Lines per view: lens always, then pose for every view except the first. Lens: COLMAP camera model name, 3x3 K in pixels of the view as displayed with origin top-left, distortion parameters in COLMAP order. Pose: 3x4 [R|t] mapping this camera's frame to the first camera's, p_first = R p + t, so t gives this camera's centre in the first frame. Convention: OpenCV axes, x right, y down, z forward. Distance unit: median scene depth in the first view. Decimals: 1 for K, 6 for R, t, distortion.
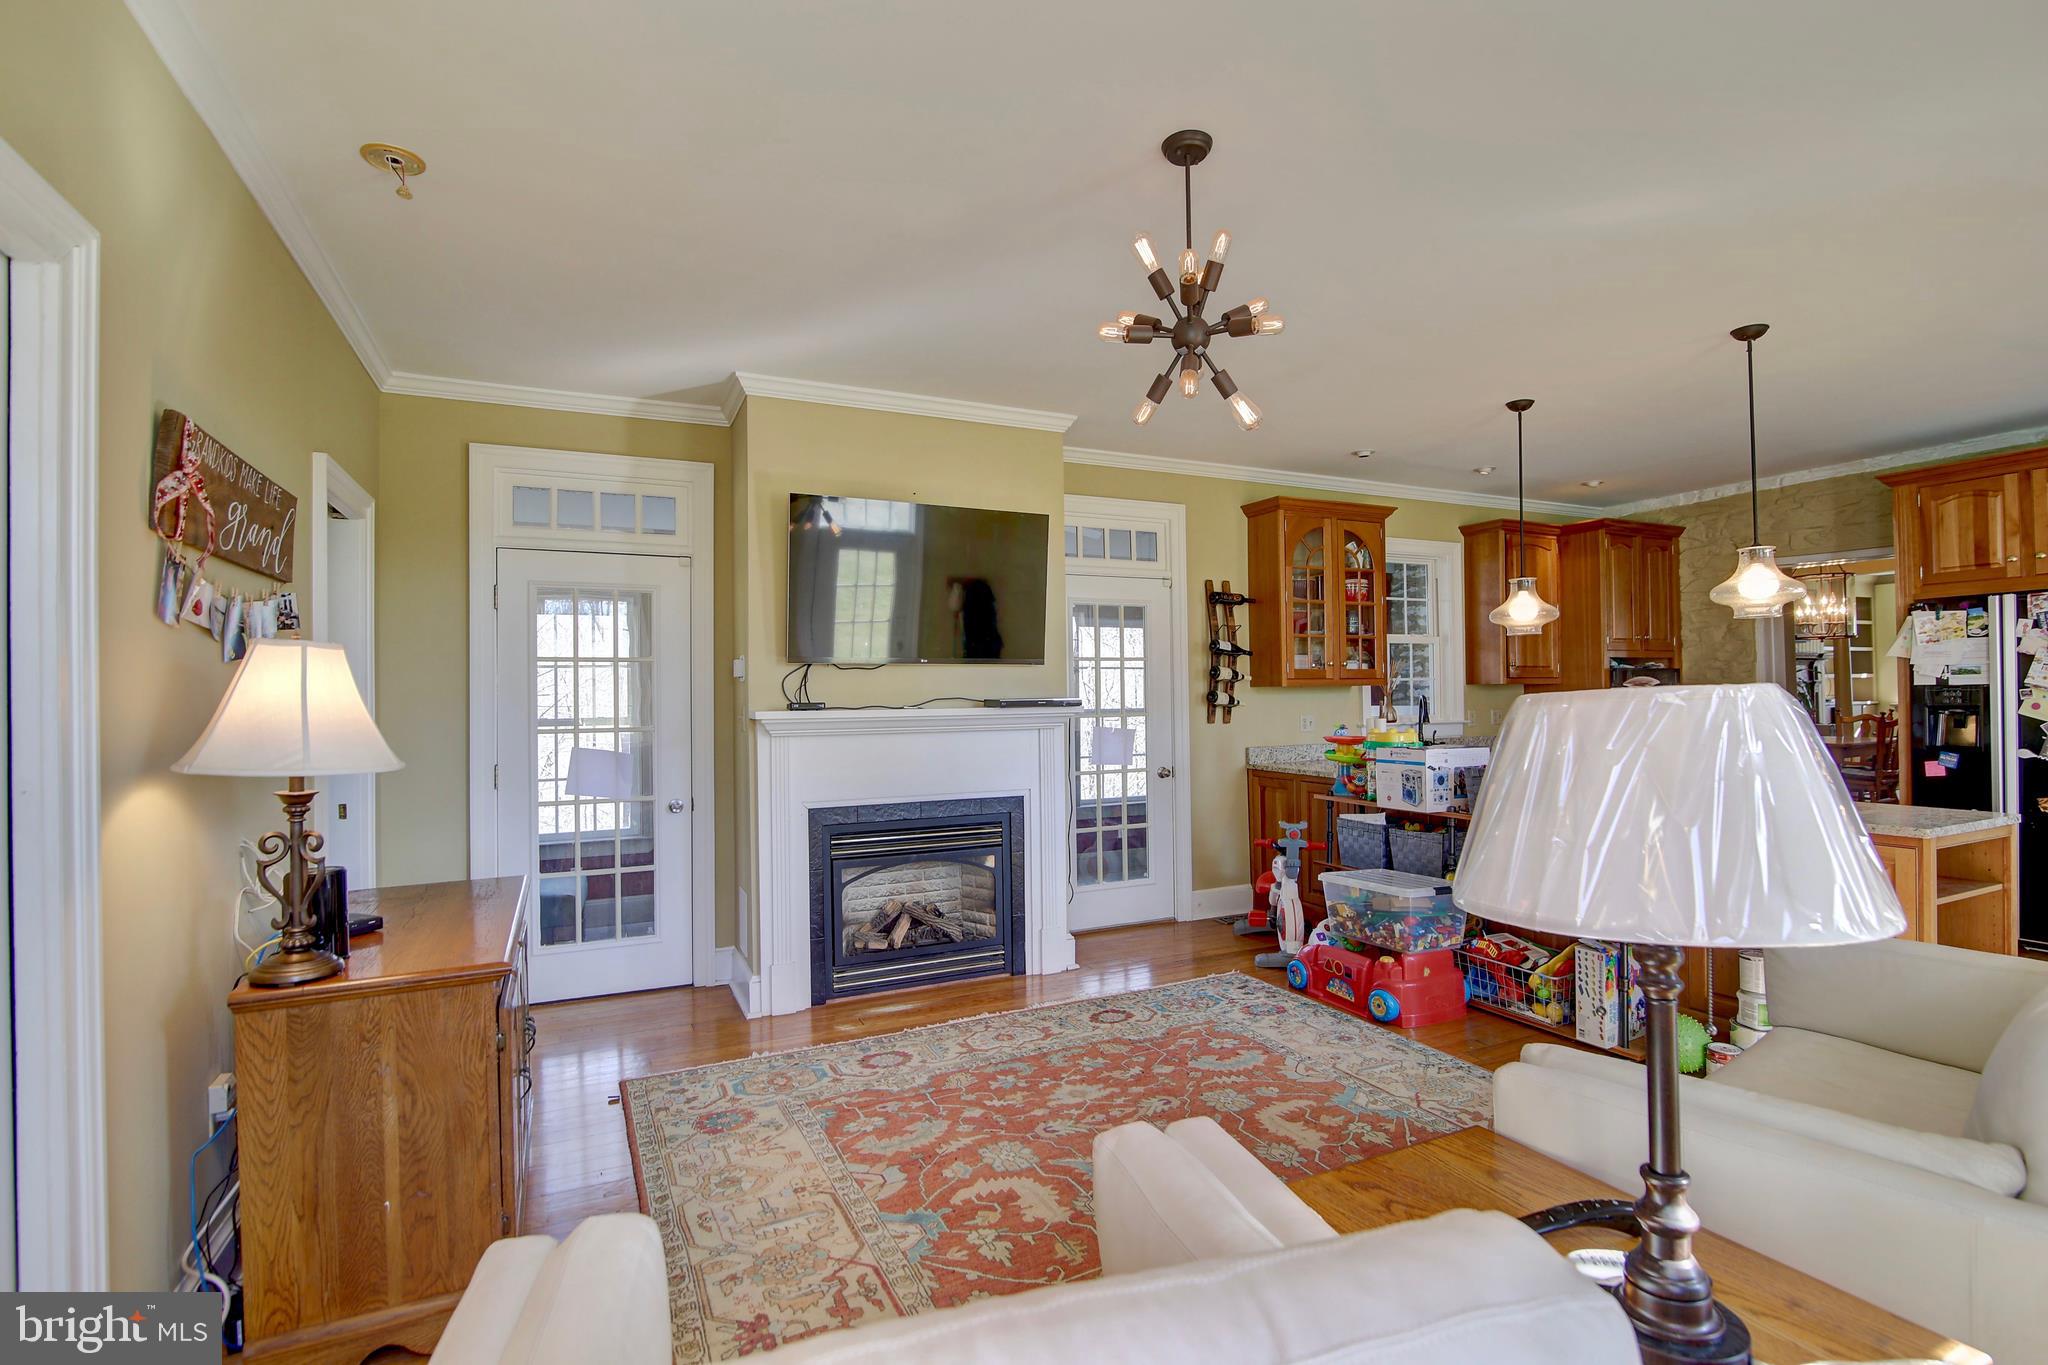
lens RADIAL K [[939.3, 0, 1024.8], [0, 939.3, 687.3], [0, 0, 1]] dist [-0.019866, 0.000920]
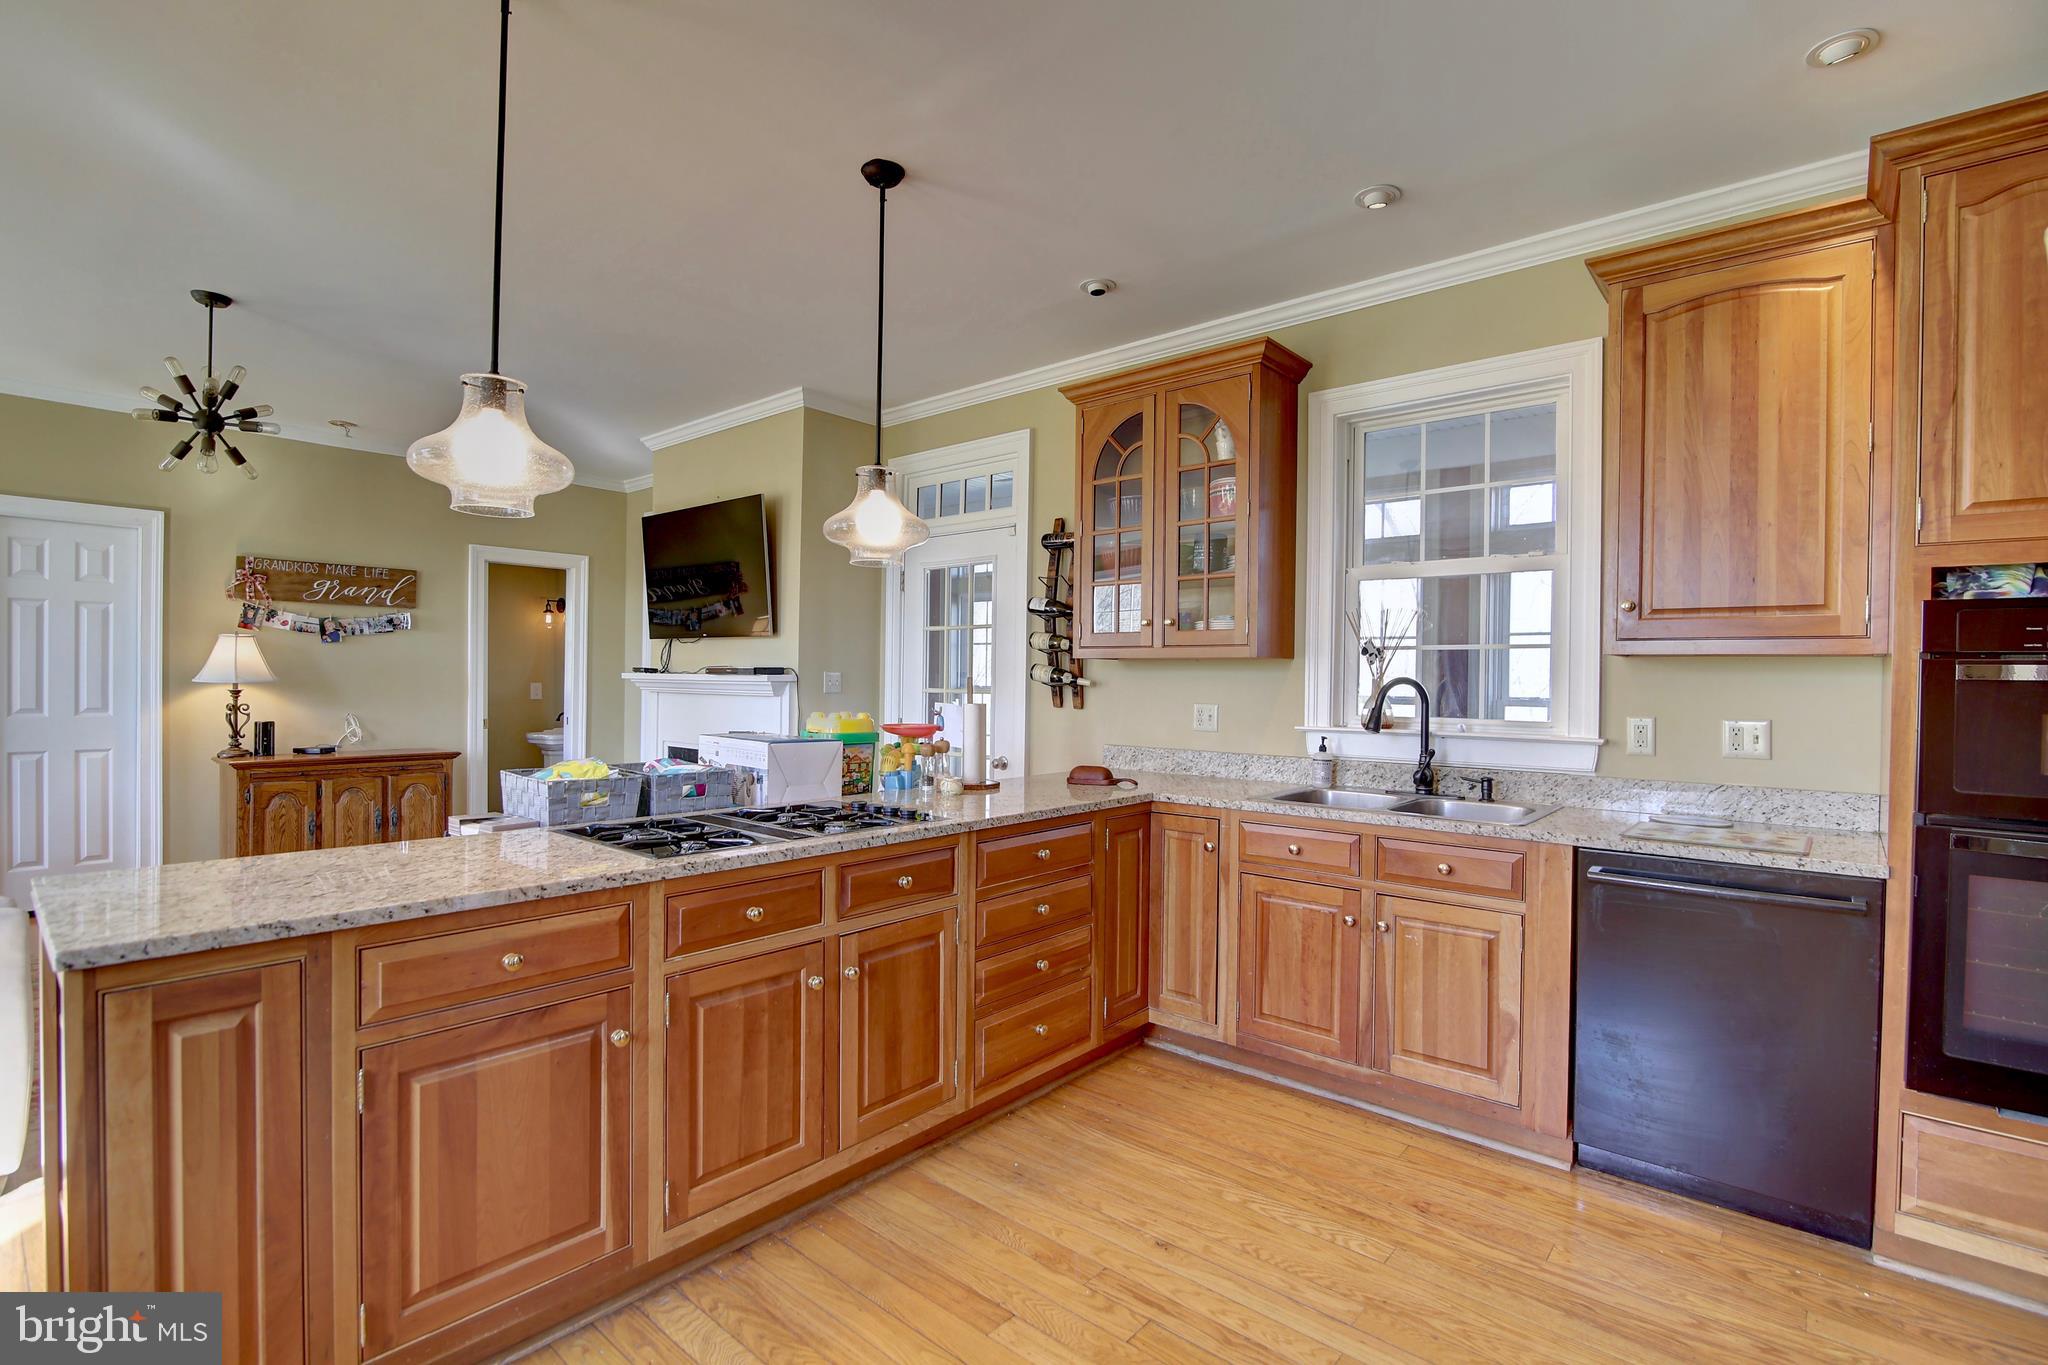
lens RADIAL K [[939.3, 0, 1024.8], [0, 939.3, 687.3], [0, 0, 1]] dist [-0.019866, 0.000920]
pose [[0.404925, 0.025045, -0.914007, 1.038132], [-0.013205, 0.999681, 0.021543, 0.007196], [0.914255, 0.003346, 0.405126, 0.785087]]
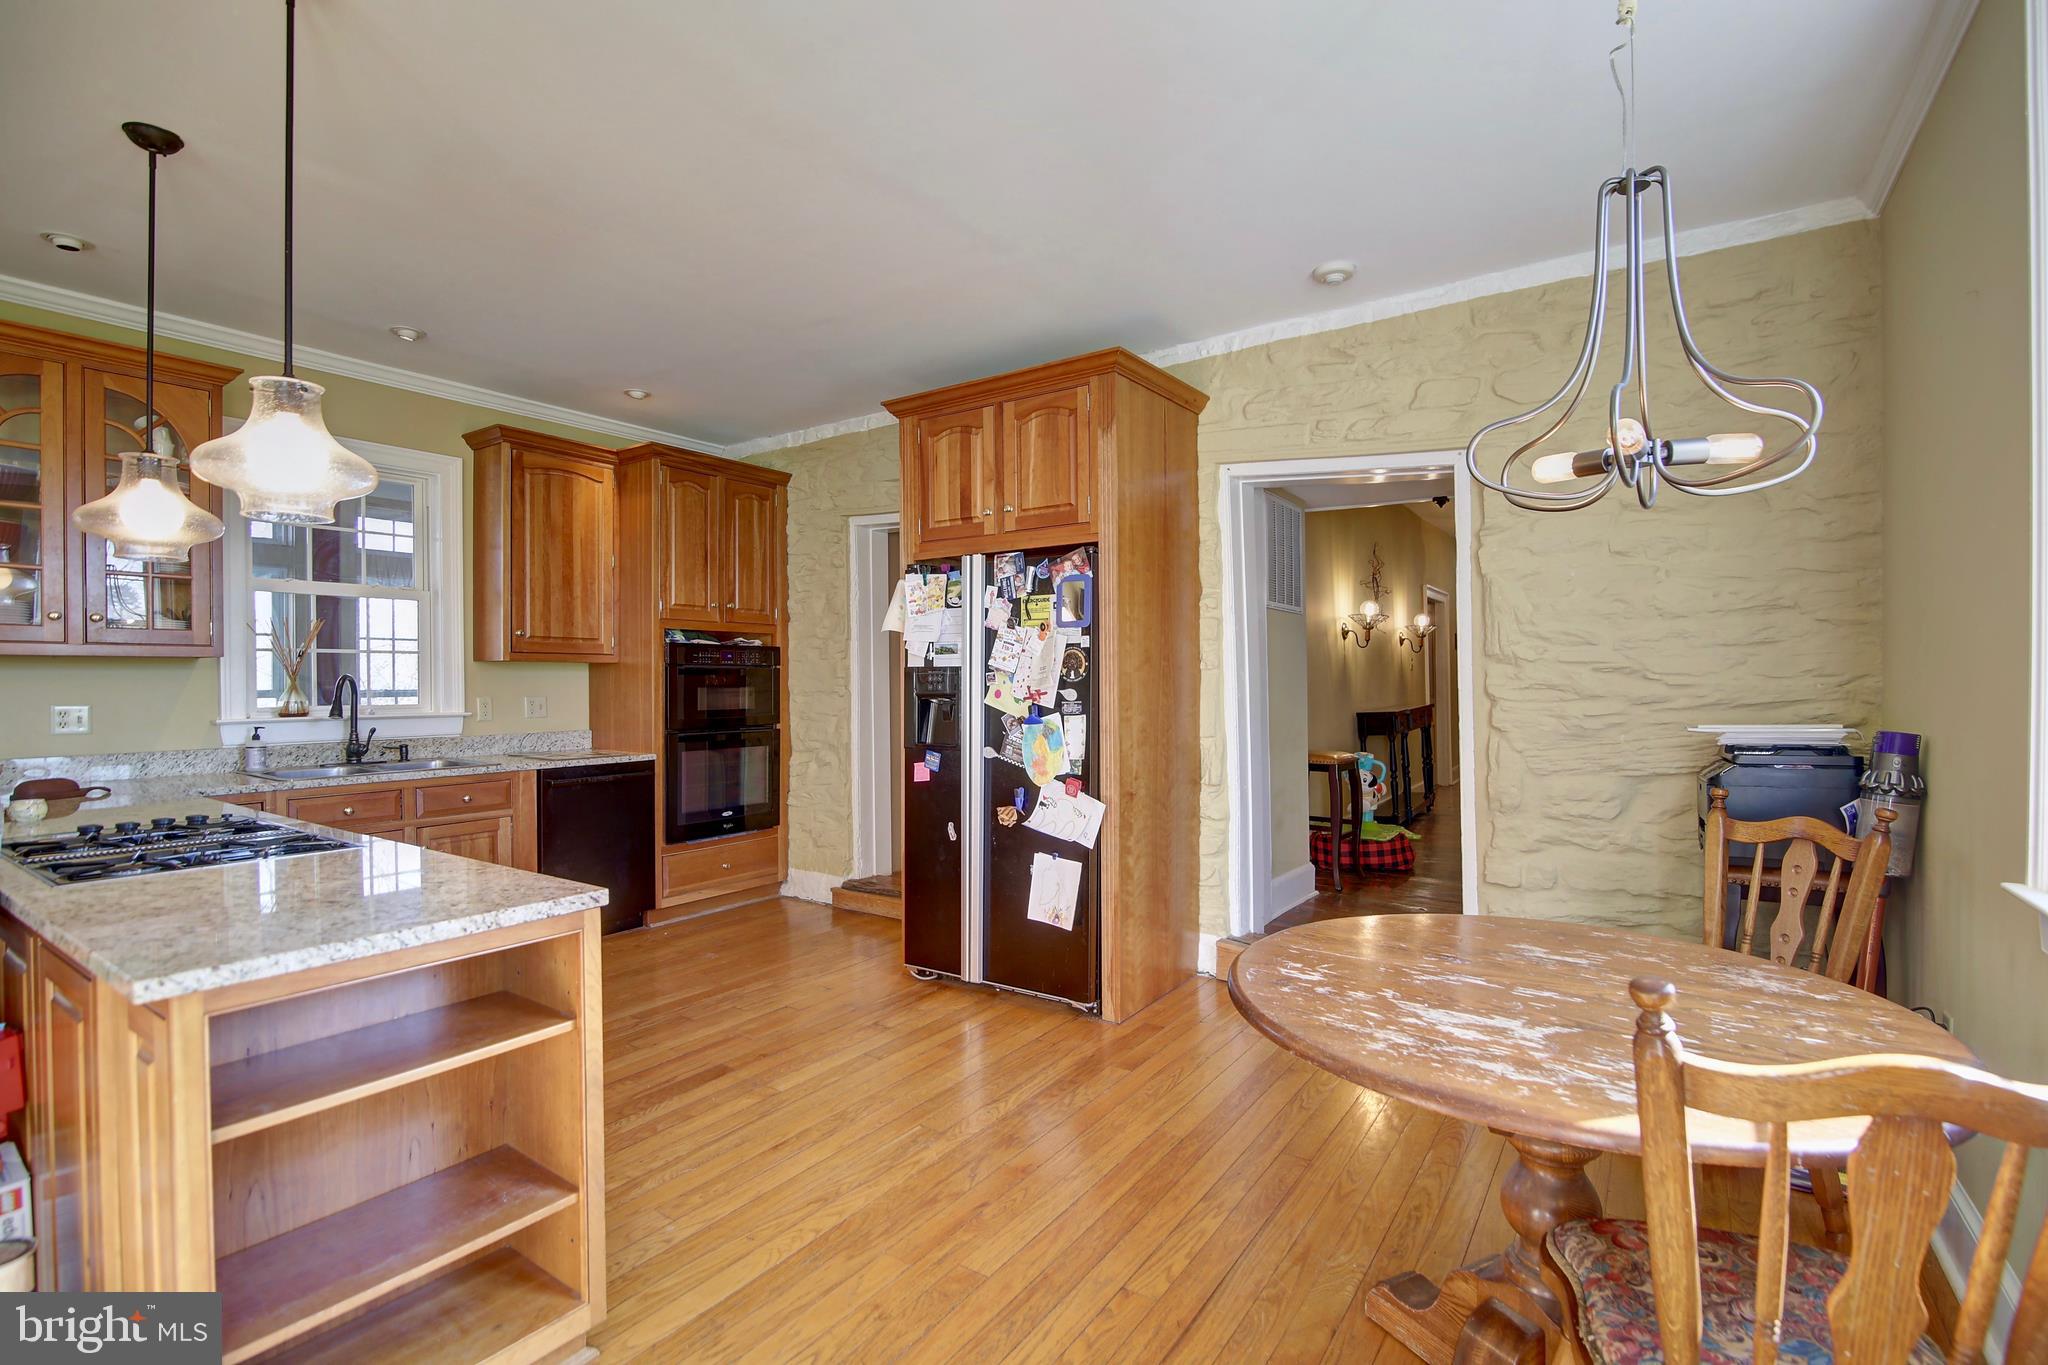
lens RADIAL K [[939.3, 0, 1024.8], [0, 939.3, 687.3], [0, 0, 1]] dist [-0.019866, 0.000920]
pose [[0.864651, 0.007061, 0.502323, 0.656188], [-0.013603, 0.999864, 0.009360, 0.006030], [-0.502188, -0.014926, 0.864630, 0.254280]]
